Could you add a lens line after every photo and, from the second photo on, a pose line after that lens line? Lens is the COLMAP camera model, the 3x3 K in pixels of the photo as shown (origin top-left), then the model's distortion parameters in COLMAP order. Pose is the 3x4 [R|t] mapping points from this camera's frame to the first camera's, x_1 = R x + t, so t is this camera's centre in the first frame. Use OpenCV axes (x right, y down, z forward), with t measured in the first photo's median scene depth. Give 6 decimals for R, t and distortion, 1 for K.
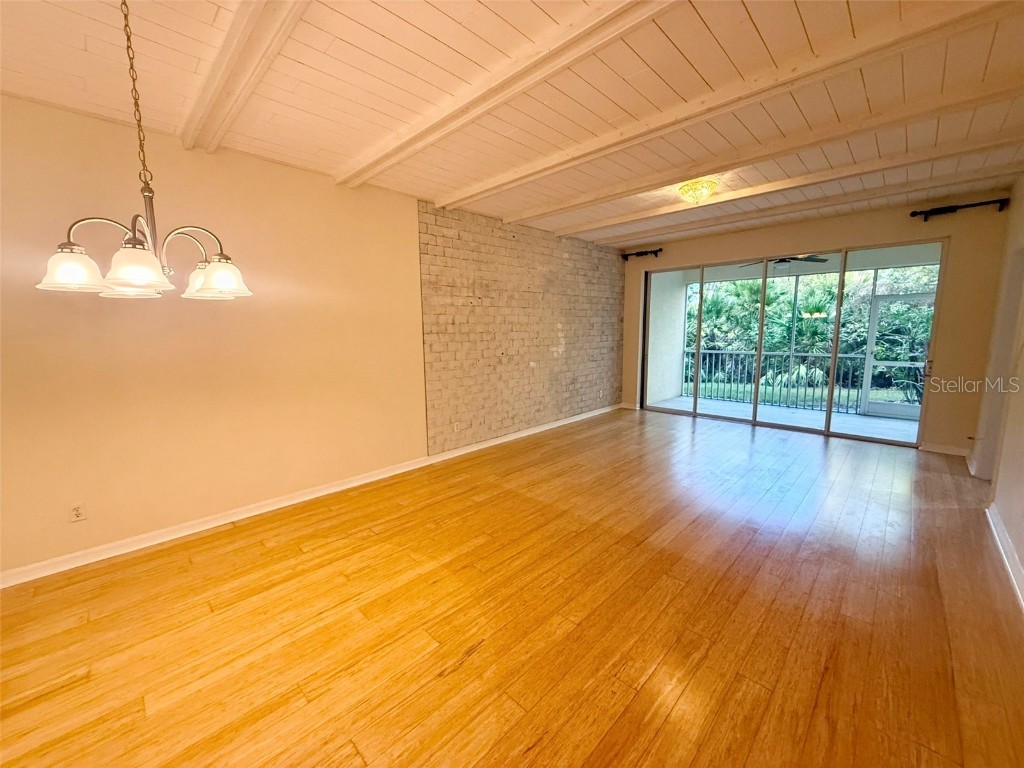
lens RADIAL K [[406.8, 0, 509.3], [0, 406.8, 383.5], [0, 0, 1]] dist [-0.000140, 0.000233]
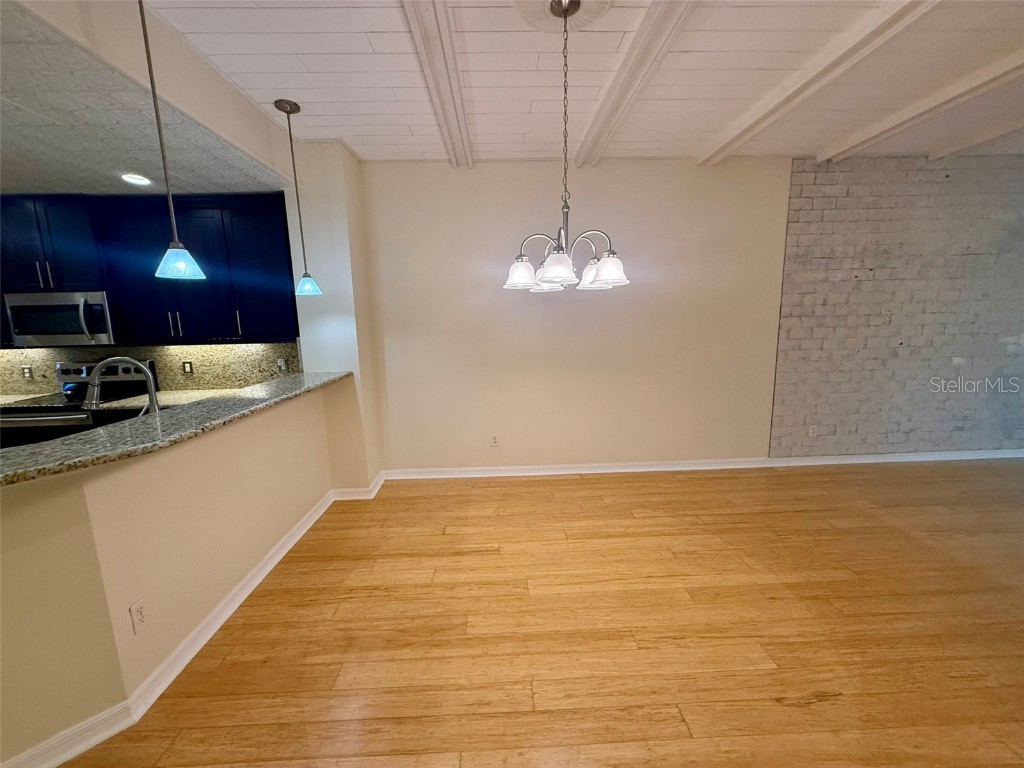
lens RADIAL K [[406.8, 0, 510.1], [0, 406.8, 383.1], [0, 0, 1]] dist [-0.000140, 0.000233]
pose [[0.724168, 0.102813, -0.681917, -0.019705], [-0.078053, 0.994690, 0.067080, 0.003394], [0.685192, 0.004649, 0.728347, -0.018846]]
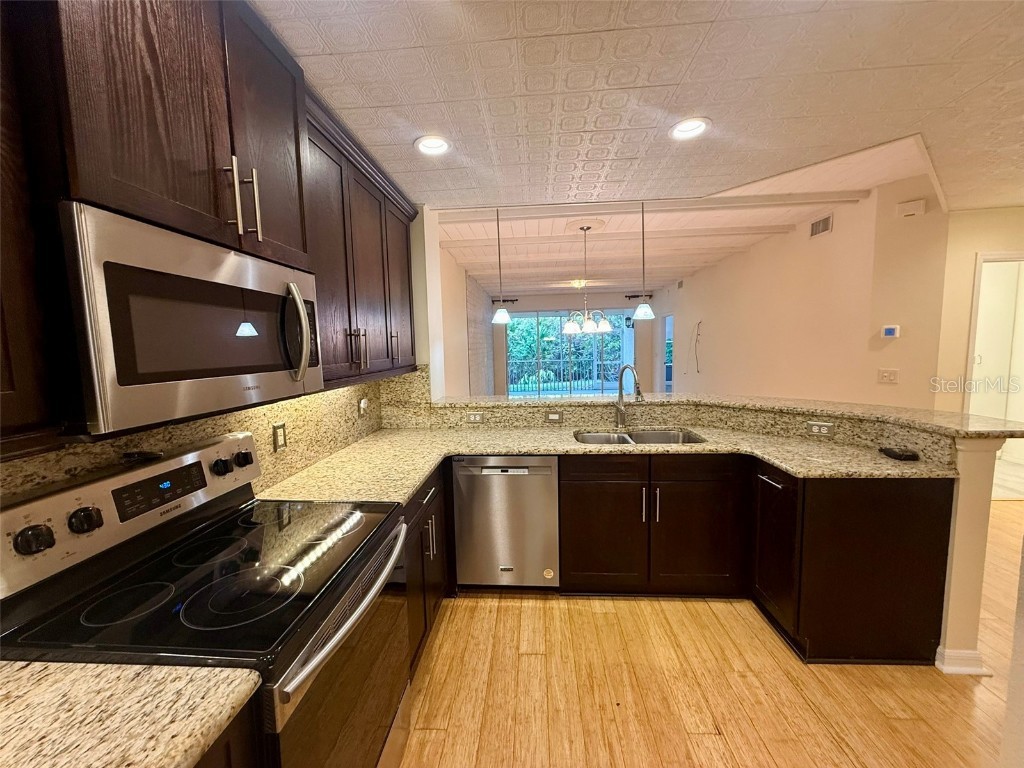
lens RADIAL K [[406.8, 0, 508.3], [0, 406.8, 382.9], [0, 0, 1]] dist [-0.000140, 0.000233]
pose [[0.758638, -0.069621, 0.647782, -0.975703], [0.106427, 0.994161, -0.017790, 0.048220], [-0.642762, 0.082438, 0.761618, -0.287466]]
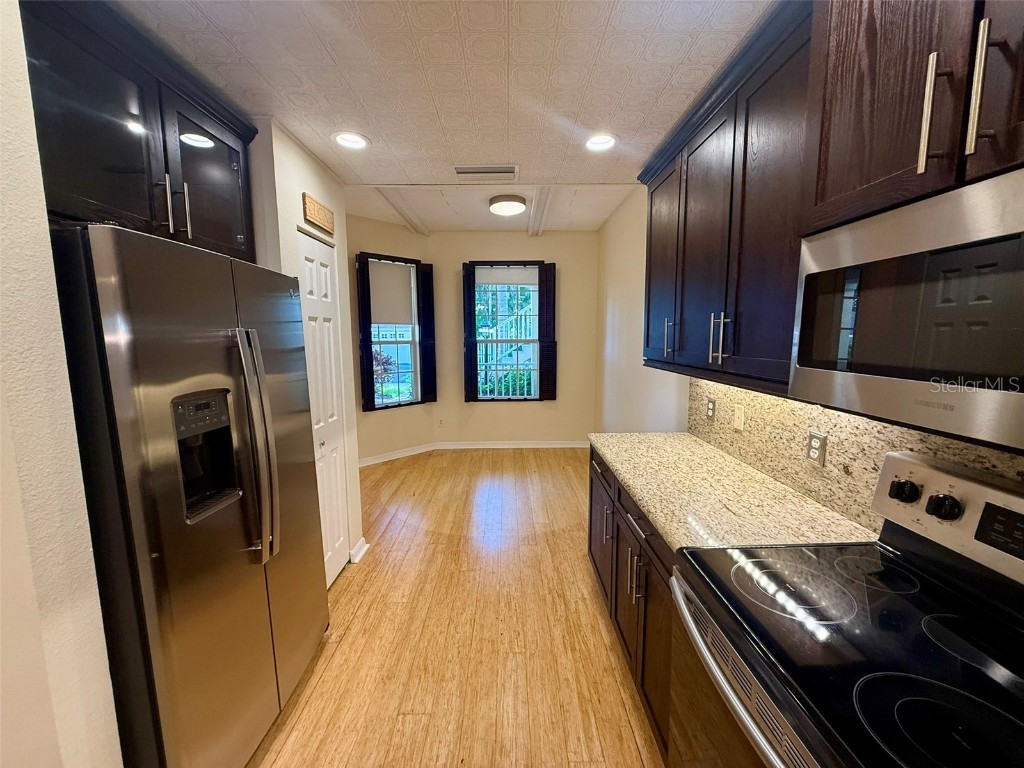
lens RADIAL K [[406.8, 0, 509.1], [0, 406.8, 385.2], [0, 0, 1]] dist [-0.000140, 0.000233]
pose [[-0.710047, 0.101810, -0.696755, -0.741524], [-0.083036, 0.970482, 0.226427, 0.006838], [0.699241, 0.218629, -0.680634, -0.043924]]
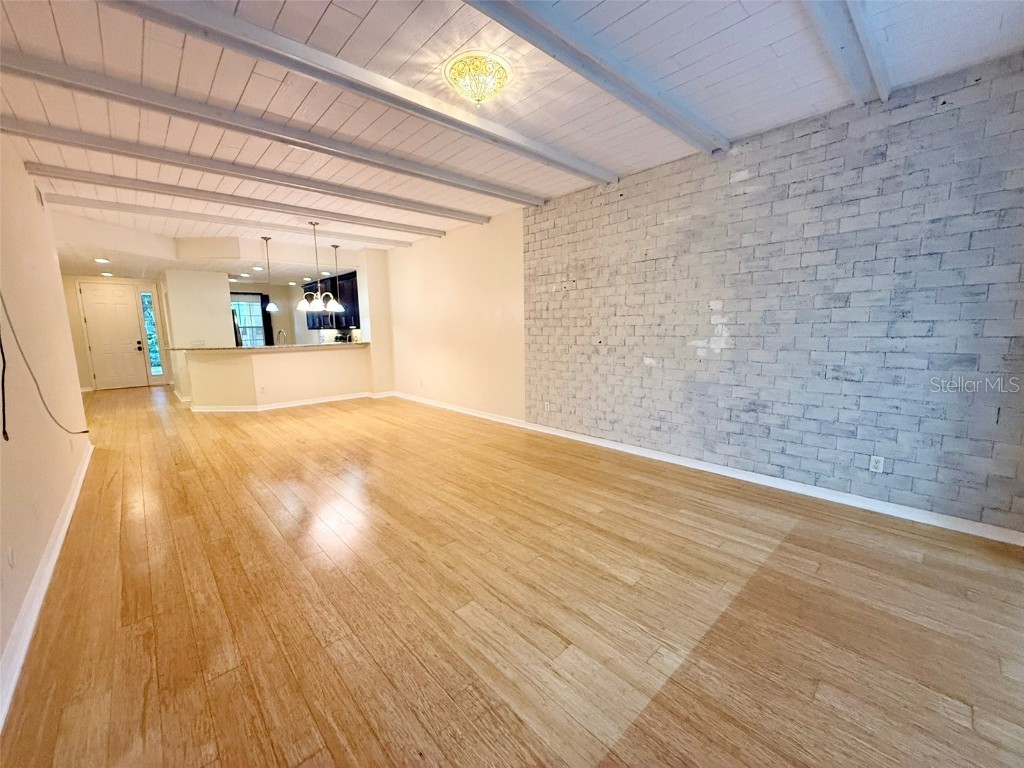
lens RADIAL K [[406.8, 0, 508.7], [0, 406.8, 383.9], [0, 0, 1]] dist [-0.000140, 0.000233]
pose [[-0.047854, 0.154752, -0.986794, 0.852757], [-0.118423, 0.980079, 0.159442, -0.101238], [0.991809, 0.124489, -0.028574, 0.847030]]
